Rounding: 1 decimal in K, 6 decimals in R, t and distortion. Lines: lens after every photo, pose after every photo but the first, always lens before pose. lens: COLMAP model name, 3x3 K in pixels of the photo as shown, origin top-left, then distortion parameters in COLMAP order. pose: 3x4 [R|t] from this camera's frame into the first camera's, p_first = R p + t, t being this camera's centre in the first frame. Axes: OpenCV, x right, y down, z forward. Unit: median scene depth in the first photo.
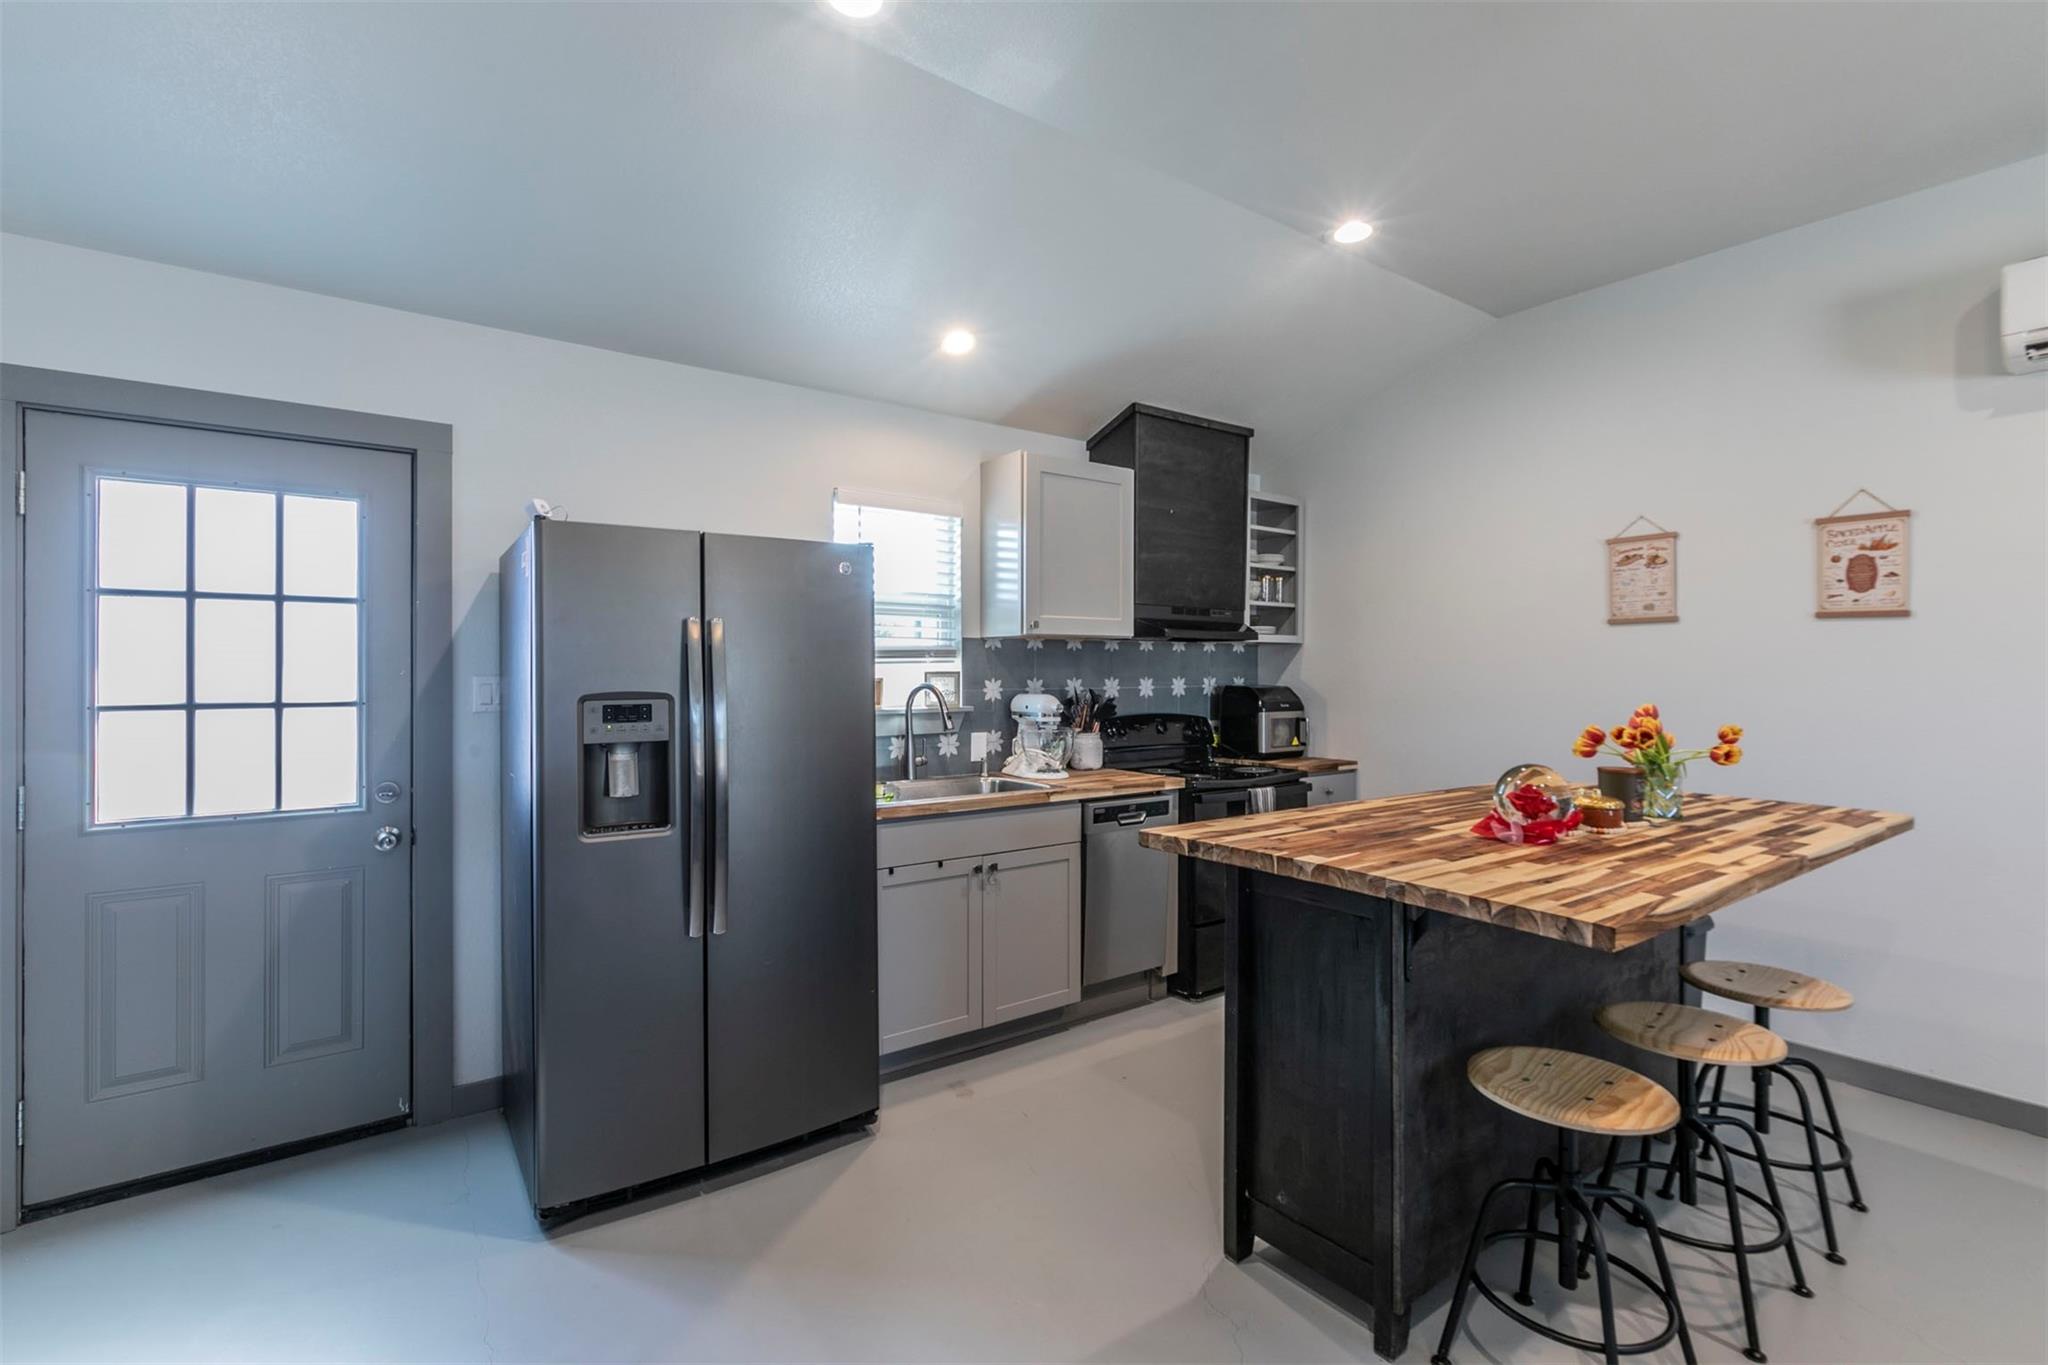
lens RADIAL K [[919.6, 0, 1027.3], [0, 919.6, 667.5], [0, 0, 1]] dist [0.000904, -0.000030]
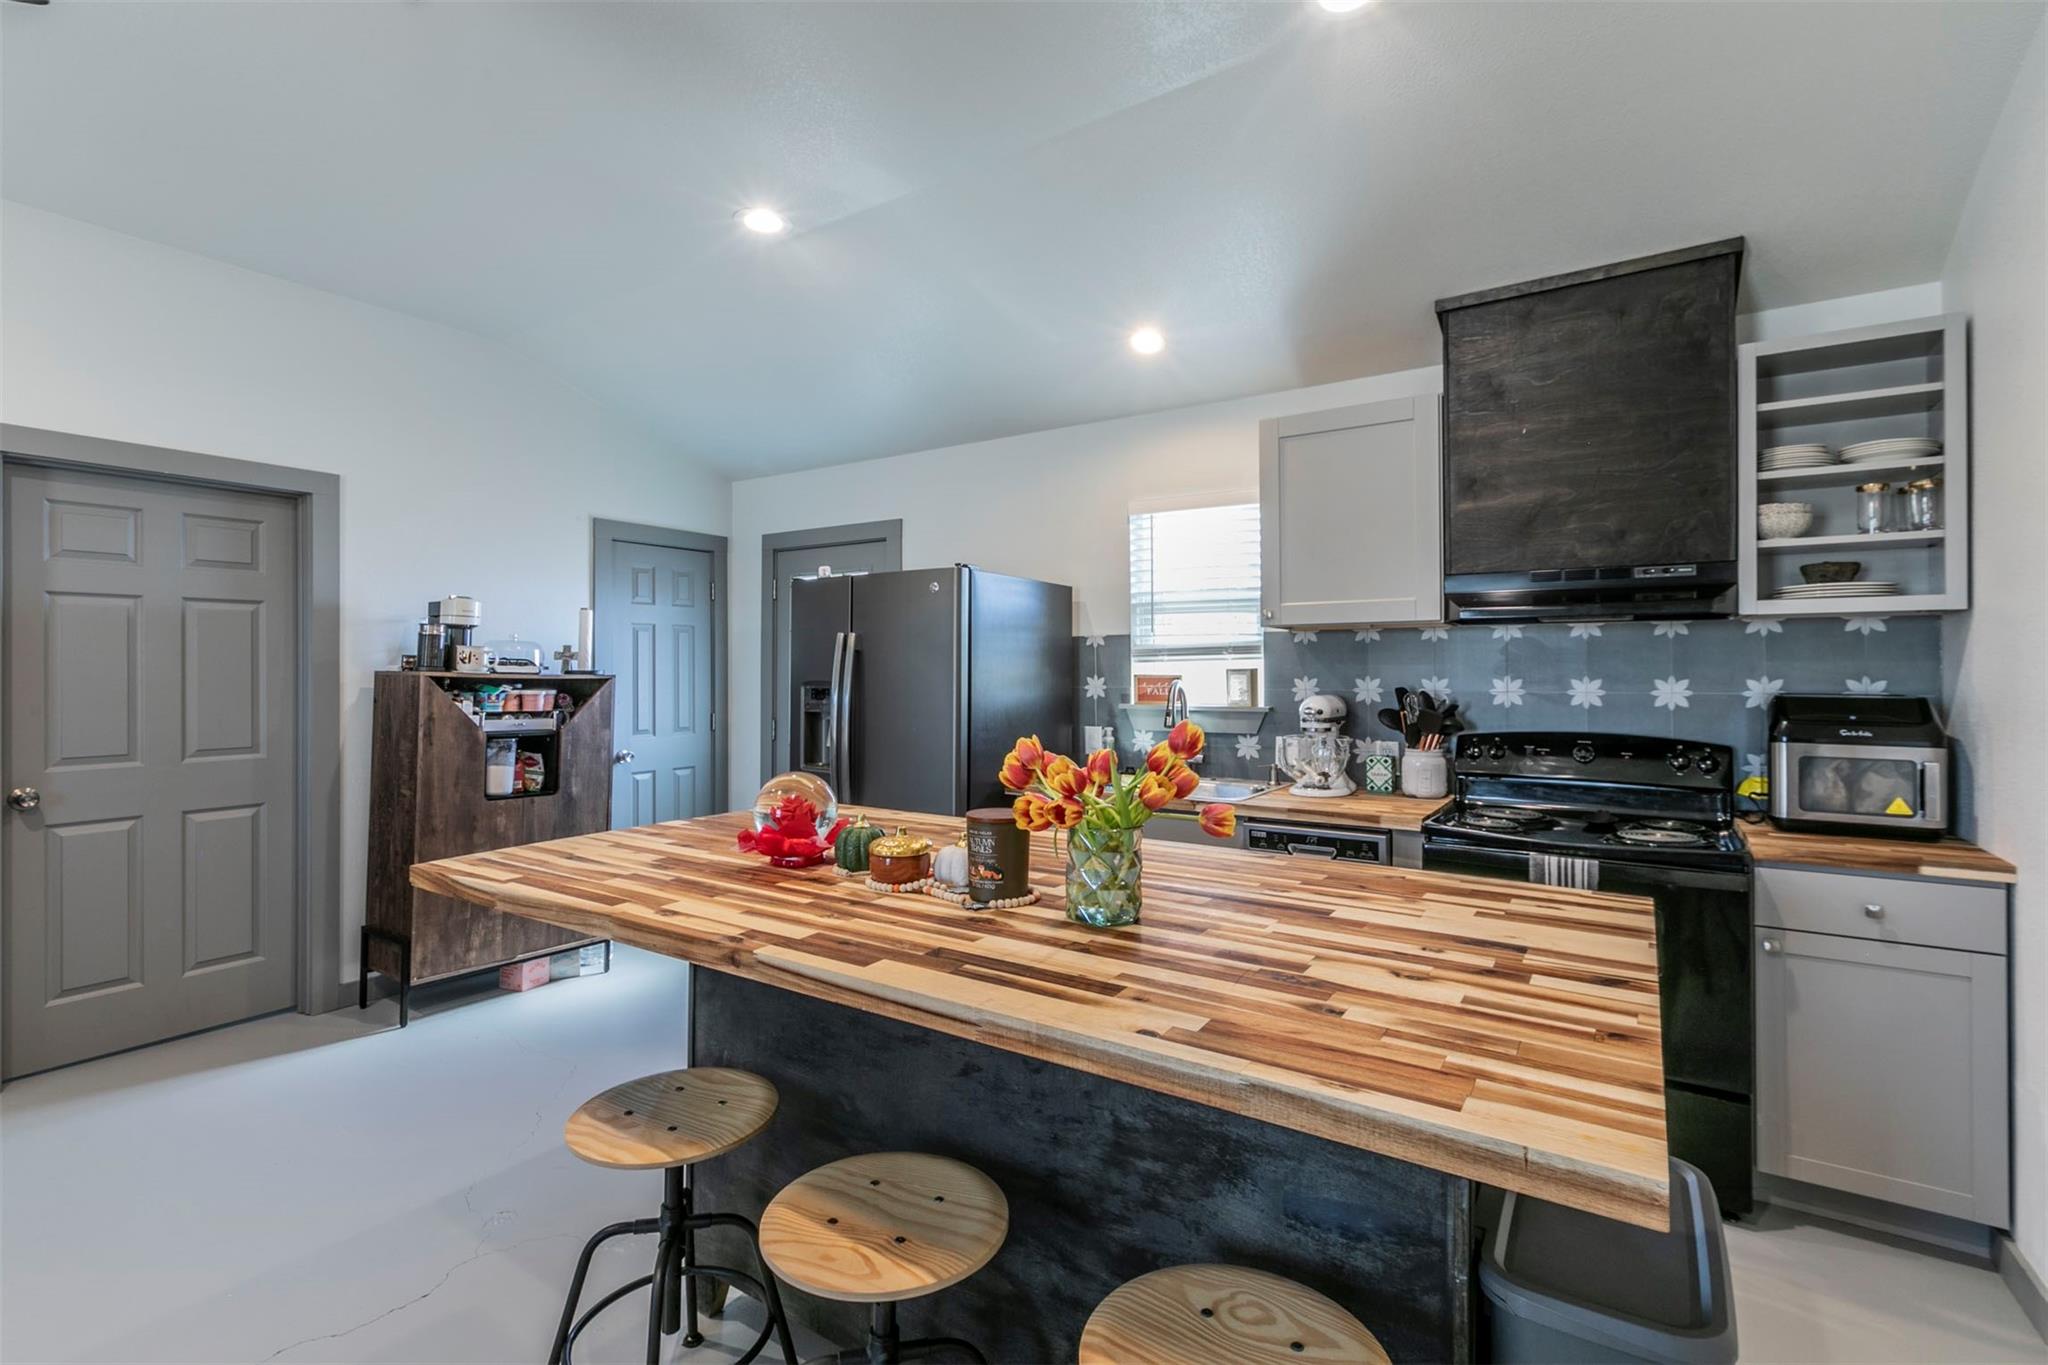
lens RADIAL K [[919.6, 0, 1027.3], [0, 919.6, 667.5], [0, 0, 1]] dist [0.000904, -0.000030]
pose [[0.357492, -0.005257, -0.933901, 0.799616], [0.000074, 0.999984, -0.005600, 0.009258], [0.933916, 0.001933, 0.357487, 0.509746]]
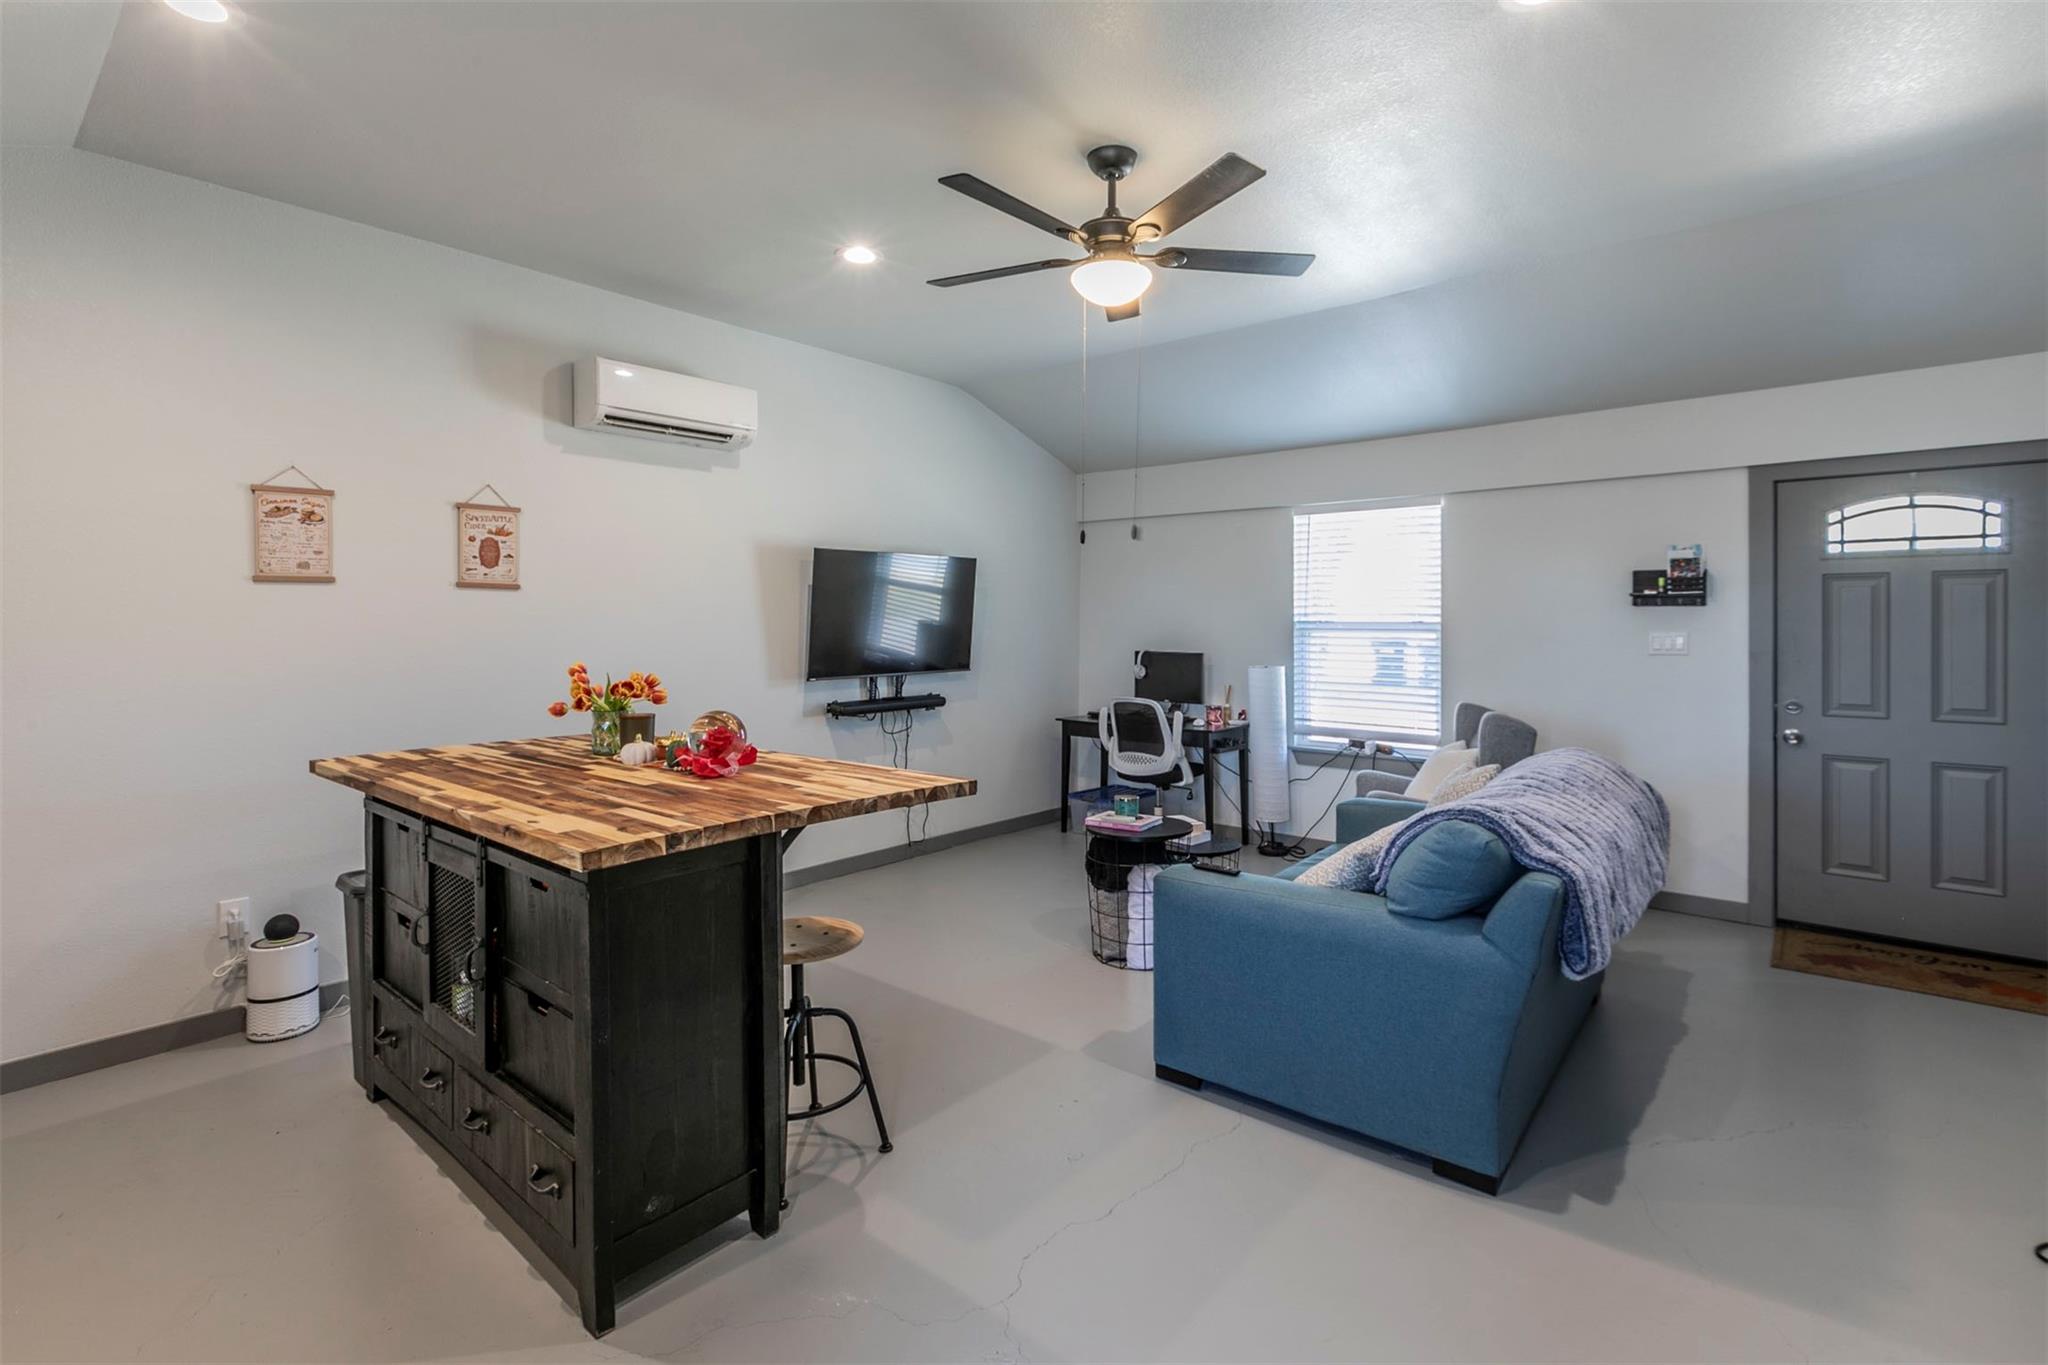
lens RADIAL K [[949.4, 0, 992.3], [0, 949.4, 640.2], [0, 0, 1]] dist [0.000992, 0.000071]
pose [[-0.195309, -0.014729, 0.980631, -0.417831], [0.005386, 0.999856, 0.016091, -0.001175], [-0.980727, 0.008424, -0.195201, 0.505632]]
